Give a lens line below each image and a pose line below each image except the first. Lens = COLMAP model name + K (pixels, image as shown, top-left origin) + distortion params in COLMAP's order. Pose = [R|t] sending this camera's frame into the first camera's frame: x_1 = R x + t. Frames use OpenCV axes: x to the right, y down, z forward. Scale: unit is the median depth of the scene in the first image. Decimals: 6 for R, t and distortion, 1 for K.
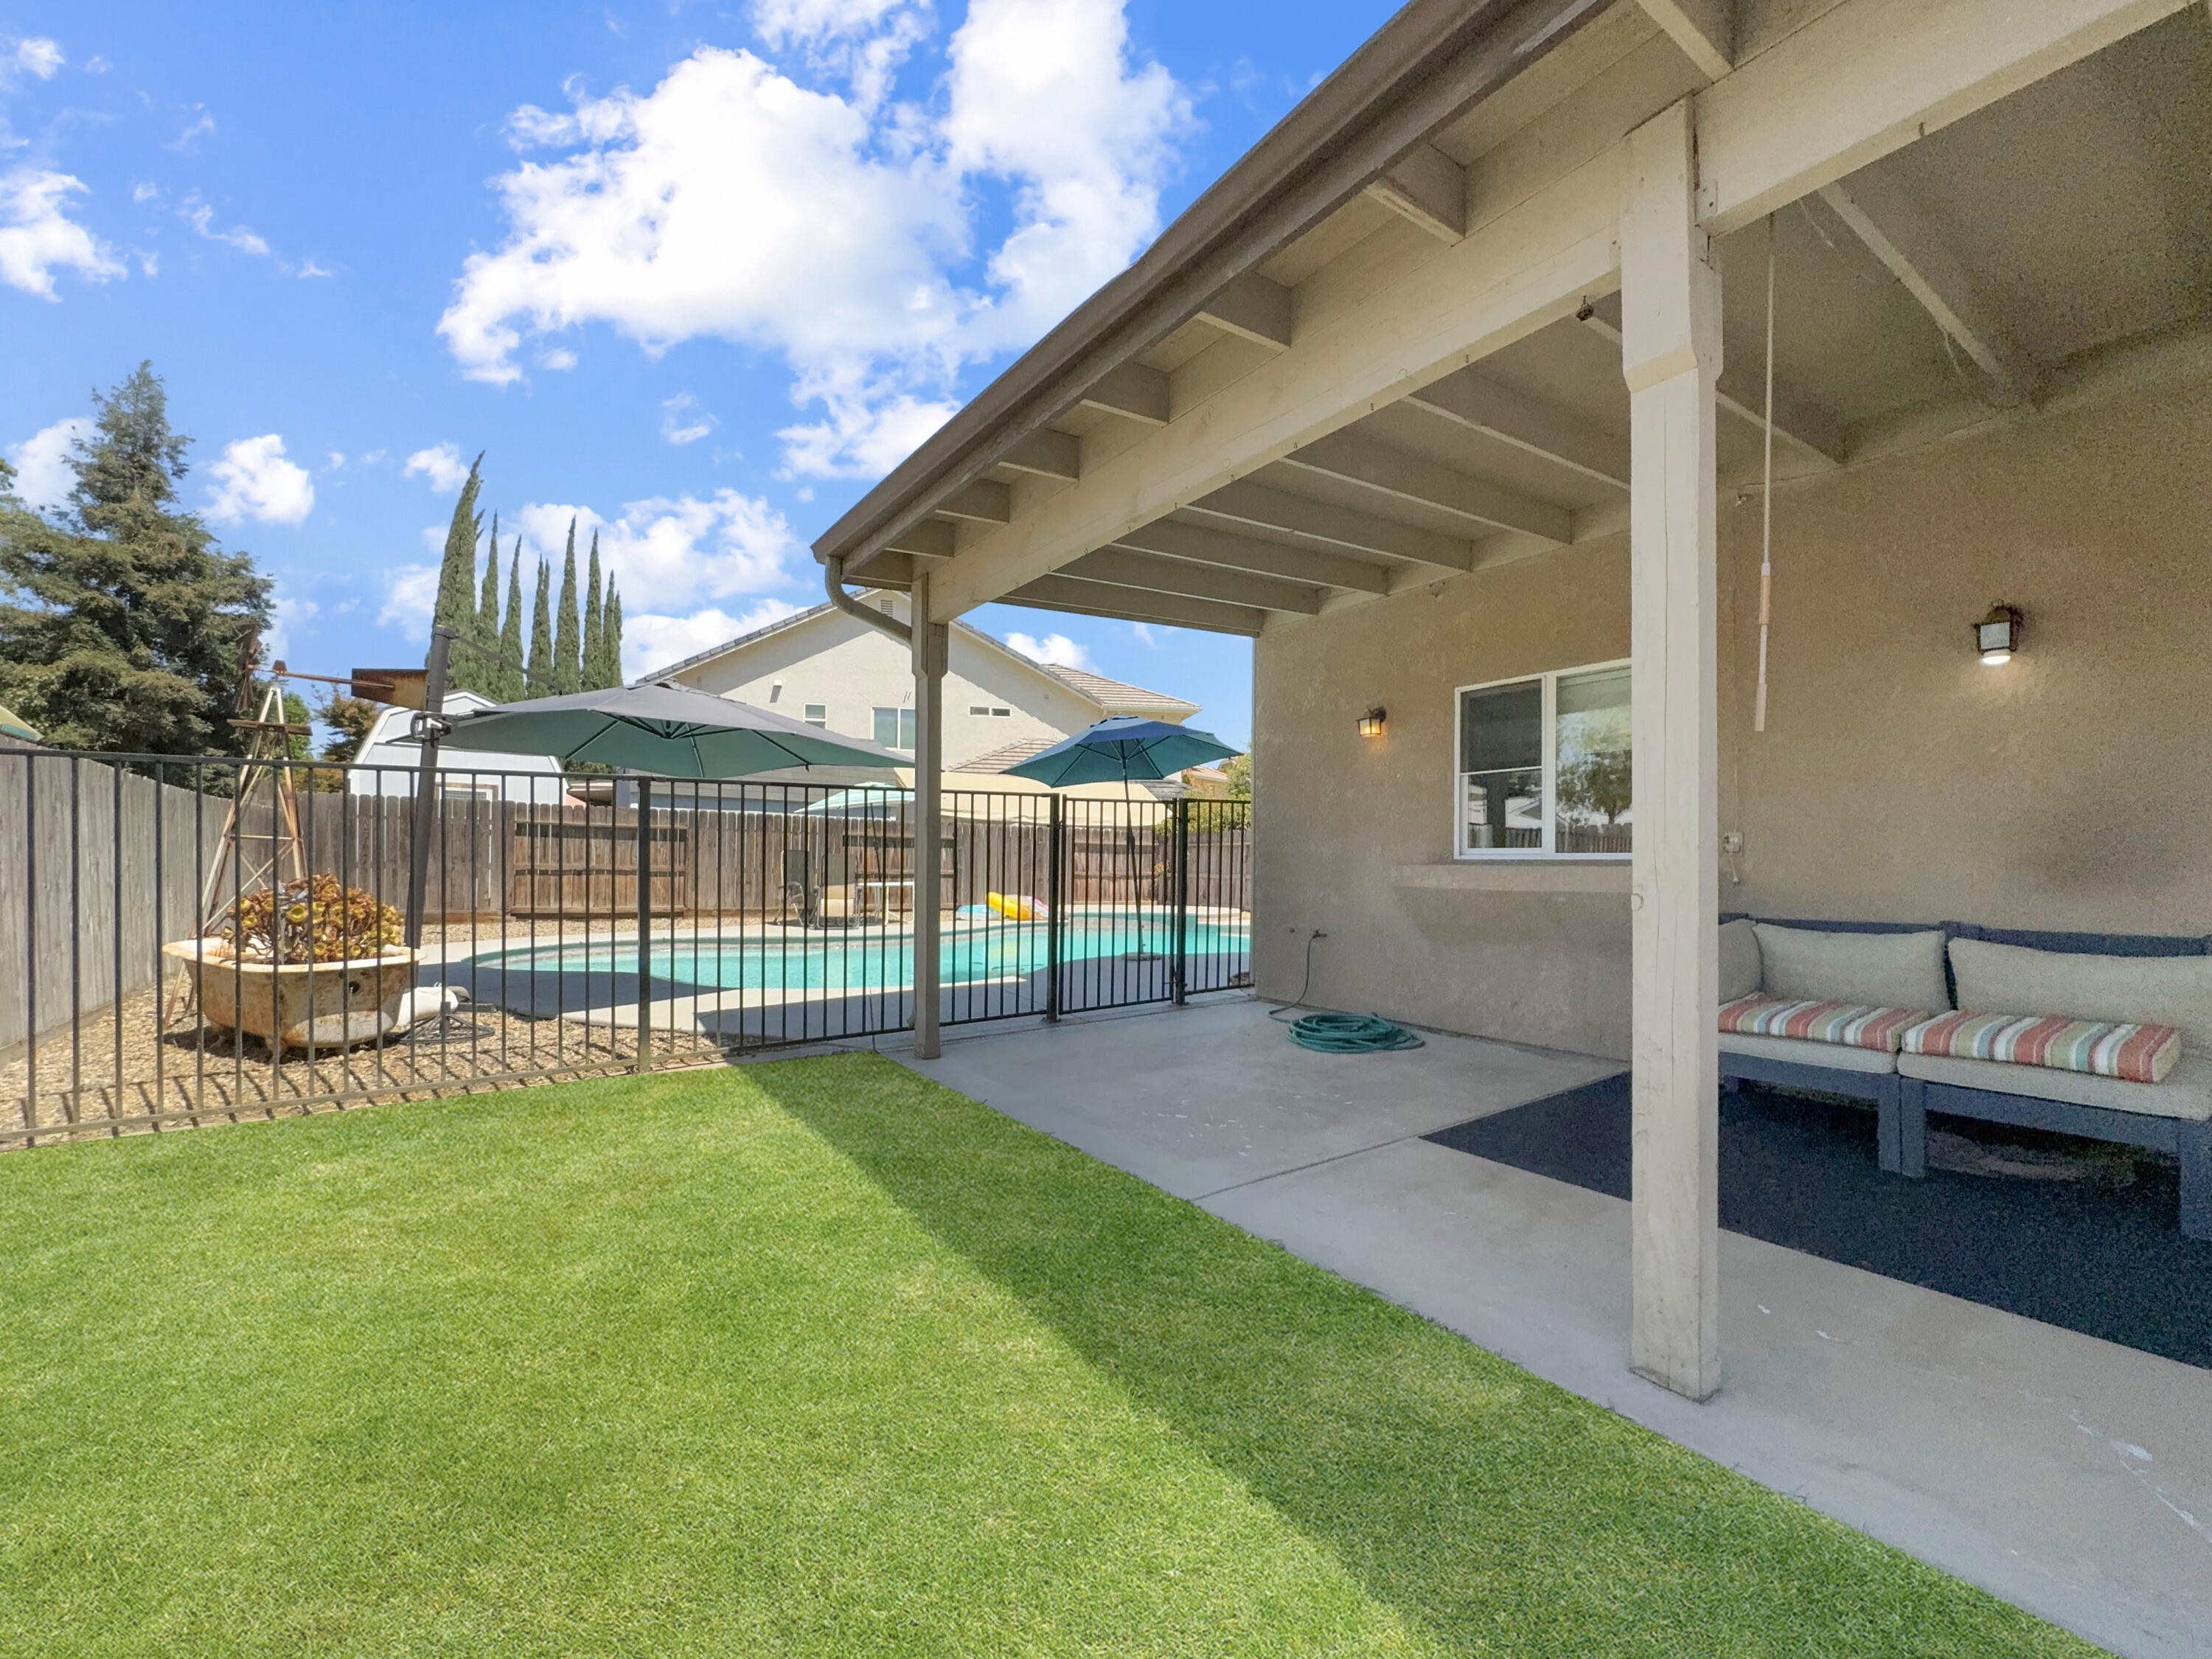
lens RADIAL K [[899.1, 0, 1106.9], [0, 899.1, 804.8], [0, 0, 1]] dist [0.000102, -0.000129]
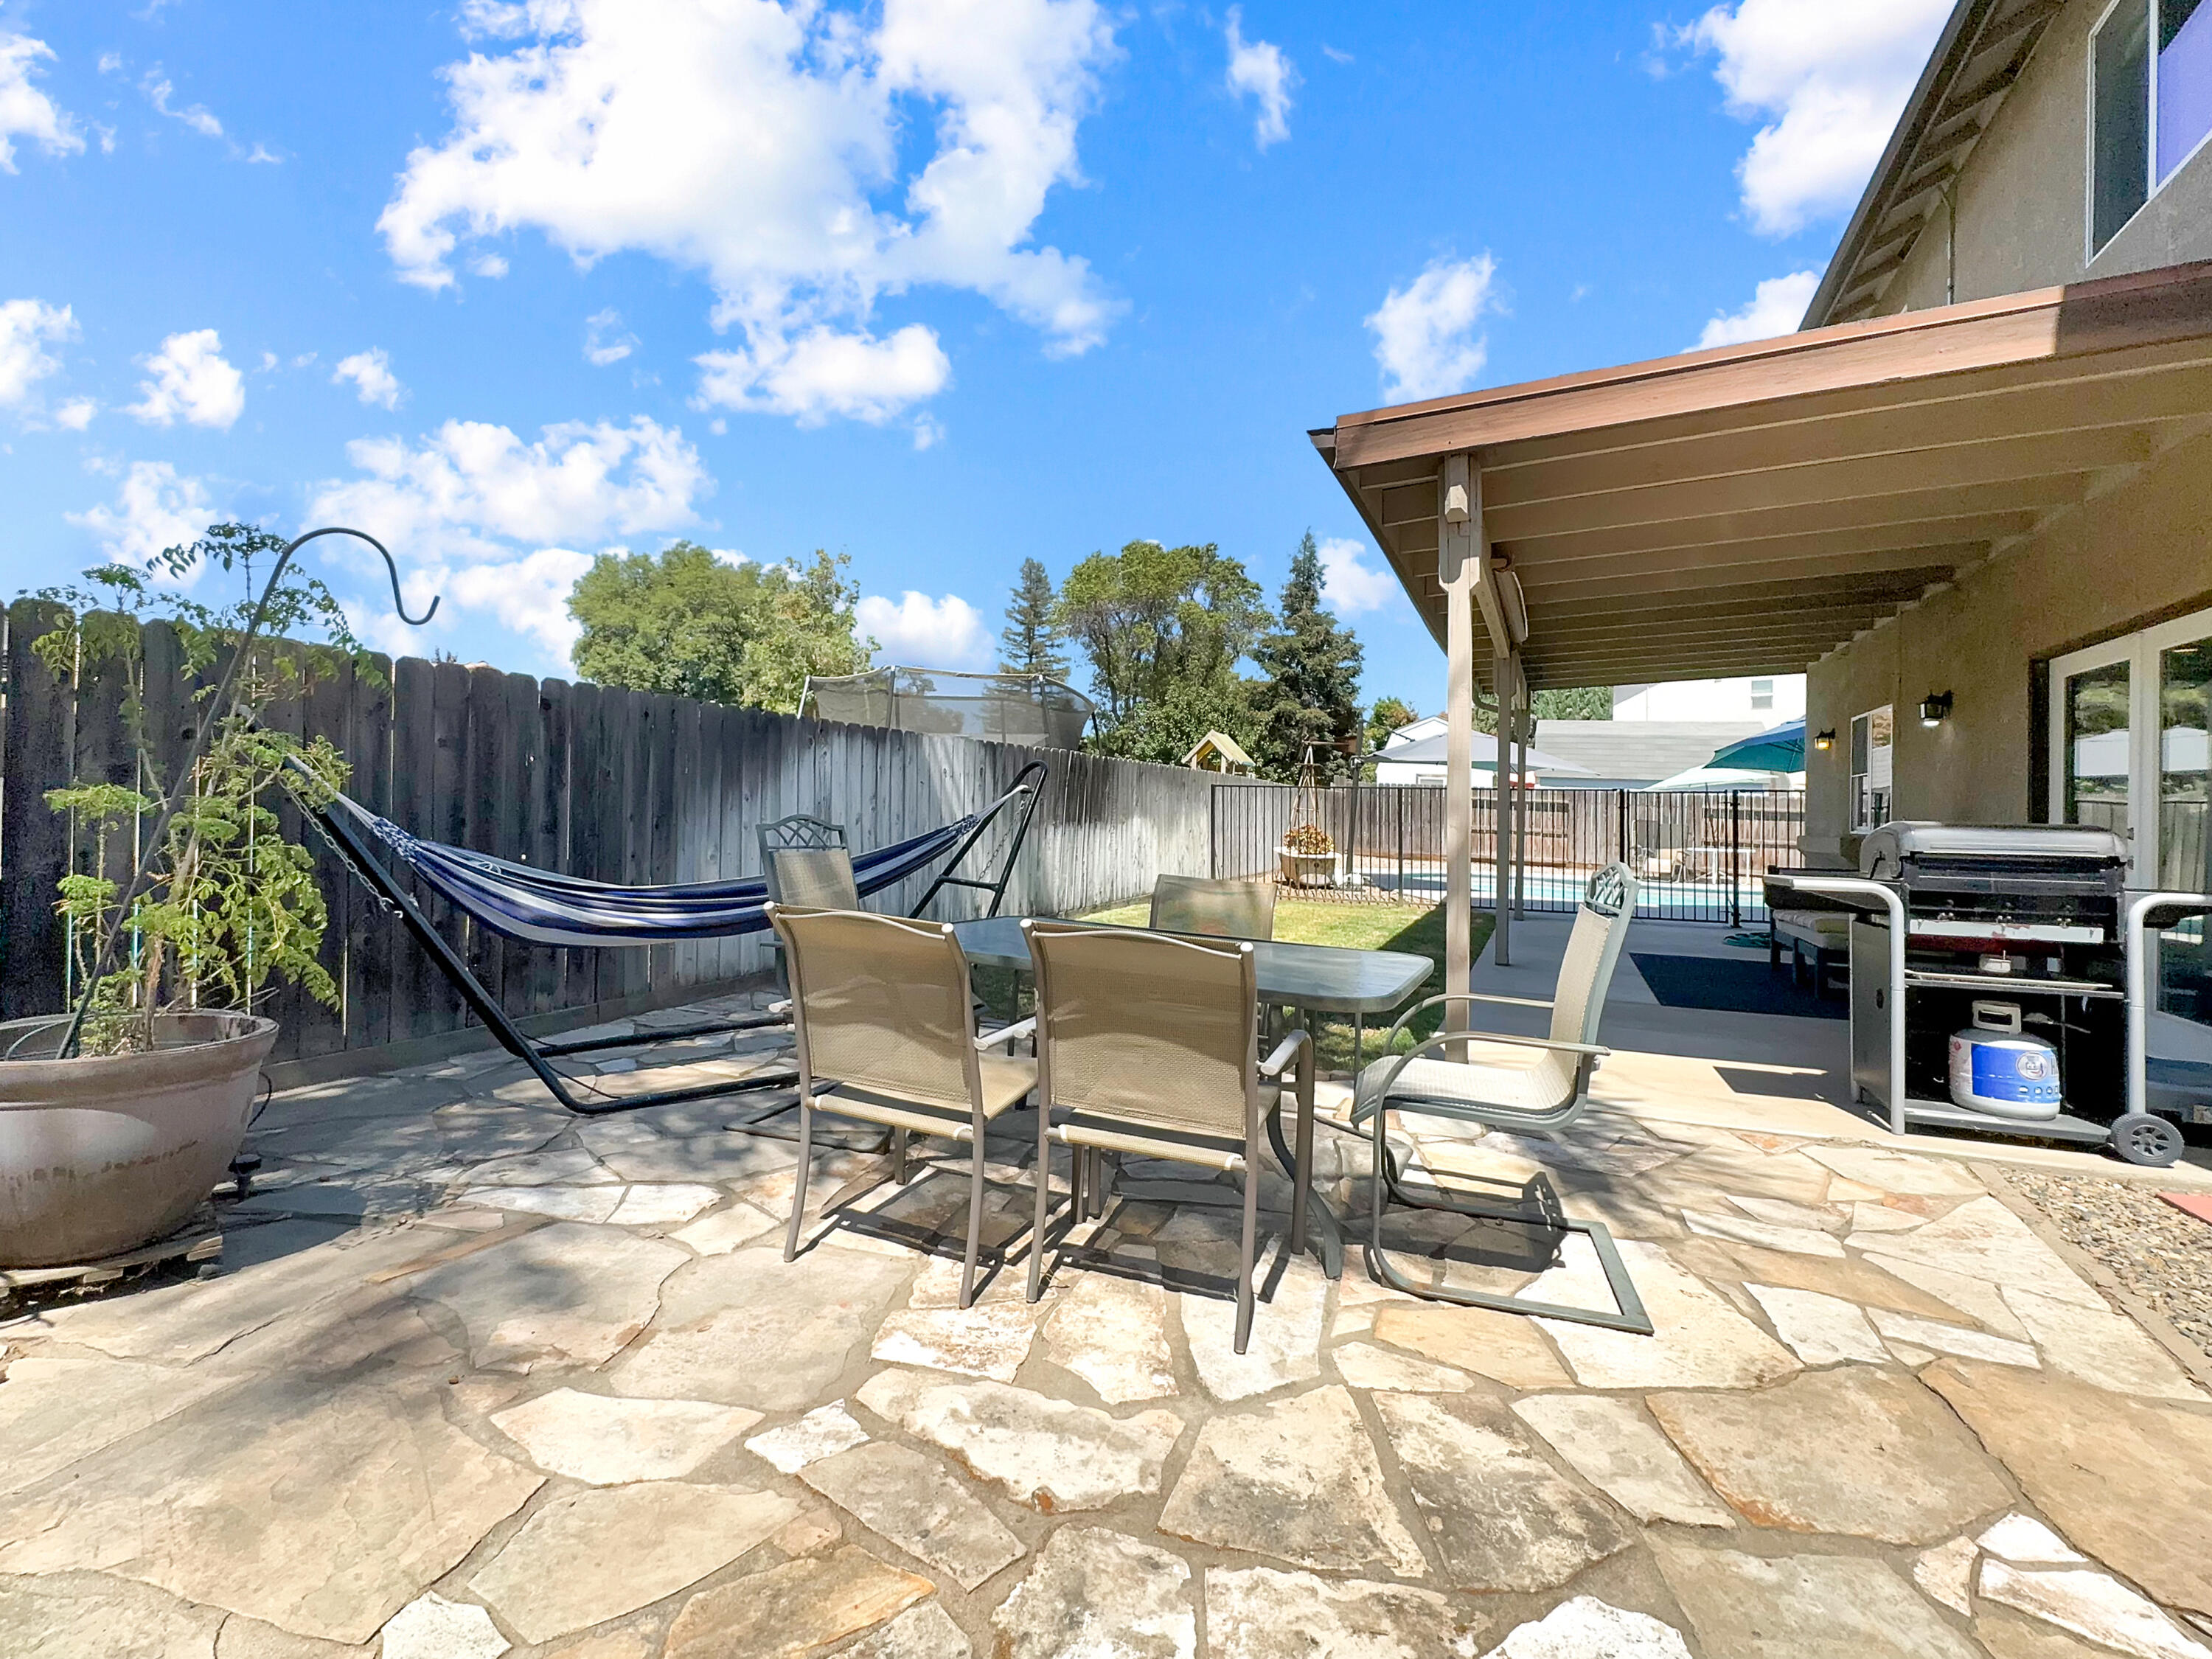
lens RADIAL K [[899.1, 0, 1106.9], [0, 899.1, 804.8], [0, 0, 1]] dist [0.000102, -0.000129]
pose [[0.485037, 0.020403, -0.874255, 0.273724], [0.005894, 0.999629, 0.026599, -0.010397], [0.874474, -0.018054, 0.484737, -0.190629]]
